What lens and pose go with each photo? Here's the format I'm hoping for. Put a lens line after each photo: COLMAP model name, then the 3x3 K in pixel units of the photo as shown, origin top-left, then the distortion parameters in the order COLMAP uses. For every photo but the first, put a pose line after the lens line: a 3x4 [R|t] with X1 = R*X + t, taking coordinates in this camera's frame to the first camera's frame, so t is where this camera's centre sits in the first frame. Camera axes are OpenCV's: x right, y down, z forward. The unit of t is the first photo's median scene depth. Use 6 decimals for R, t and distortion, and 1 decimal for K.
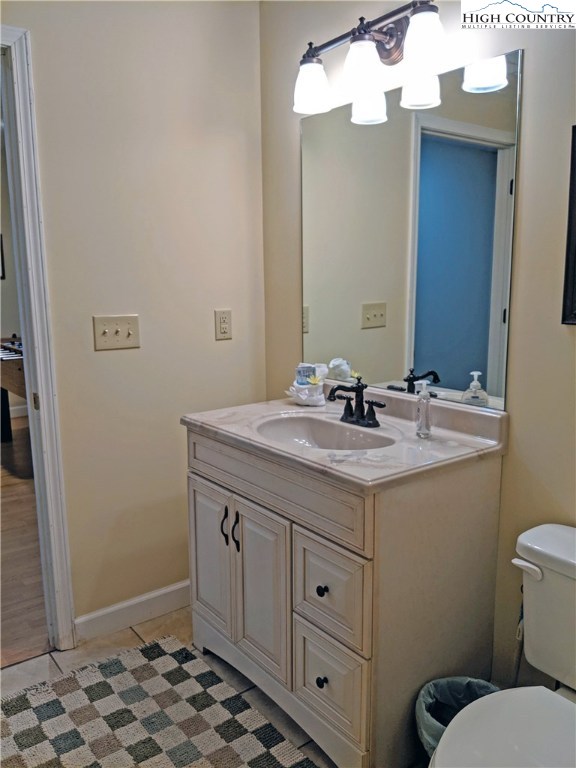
lens RADIAL K [[622.4, 0, 288.0], [0, 622.4, 384.0], [0, 0, 1]] dist [0.032227, -0.092510]
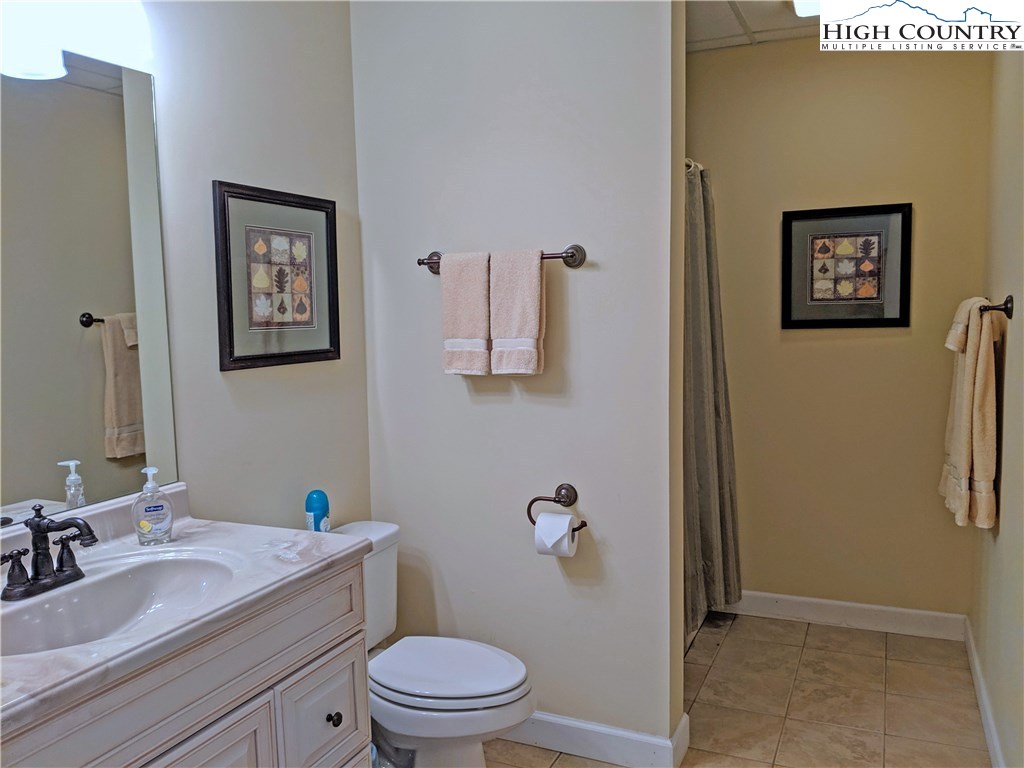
lens RADIAL K [[829.9, 0, 536.9], [0, 829.9, 384.4], [0, 0, 1]] dist [0.032227, -0.092510]
pose [[-0.497560, -0.065650, 0.864942, -0.820552], [0.171910, 0.969891, 0.172507, -0.185330], [-0.850224, 0.234525, -0.471293, 1.019242]]
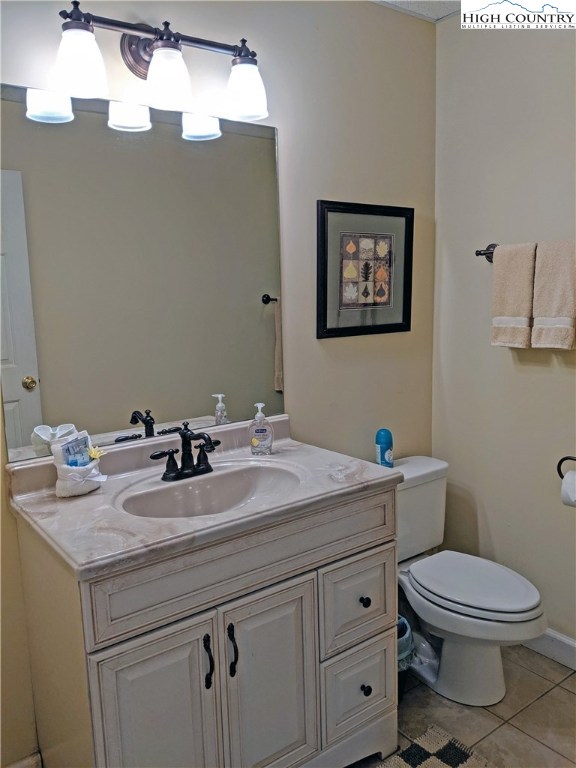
lens RADIAL K [[612.1, 0, 276.9], [0, 612.1, 382.9], [0, 0, 1]] dist [0.112572, -0.247403]
pose [[0.012238, -0.137786, 0.990386, -0.805557], [0.198840, 0.971015, 0.132634, -0.170333], [-0.979956, 0.195305, 0.039281, 0.893257]]
